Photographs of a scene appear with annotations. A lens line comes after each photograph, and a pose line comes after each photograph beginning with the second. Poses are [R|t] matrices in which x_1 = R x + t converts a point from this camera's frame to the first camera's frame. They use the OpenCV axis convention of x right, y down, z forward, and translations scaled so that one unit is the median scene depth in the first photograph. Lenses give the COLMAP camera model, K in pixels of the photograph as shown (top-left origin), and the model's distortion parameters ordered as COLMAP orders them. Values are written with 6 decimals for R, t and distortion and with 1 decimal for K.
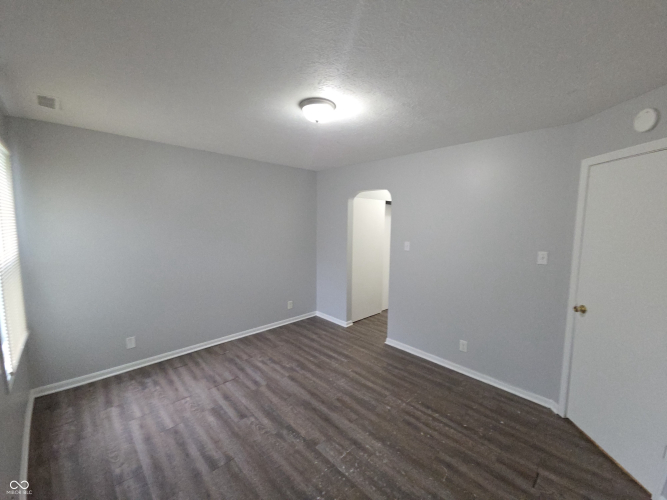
lens RADIAL K [[272.3, 0, 334.6], [0, 272.3, 247.7], [0, 0, 1]] dist [0.000025, -0.001729]
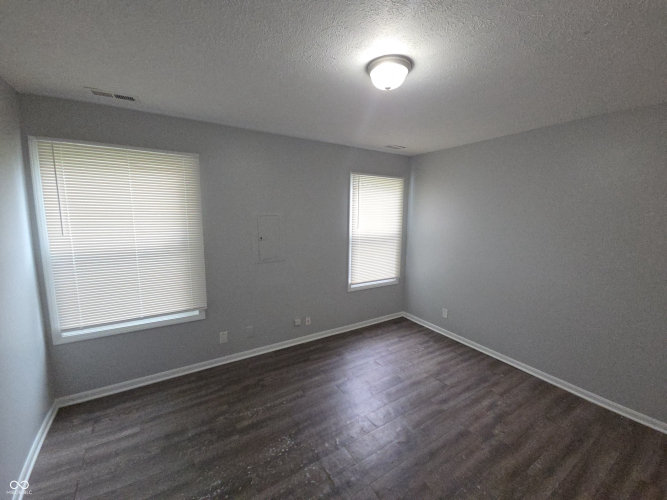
lens RADIAL K [[272.3, 0, 329.5], [0, 272.3, 246.5], [0, 0, 1]] dist [0.000025, -0.001729]
pose [[-0.221073, 0.110023, -0.969031, 0.533771], [-0.108431, 0.984683, 0.136537, -0.060242], [0.969211, 0.135257, -0.205757, 0.708141]]
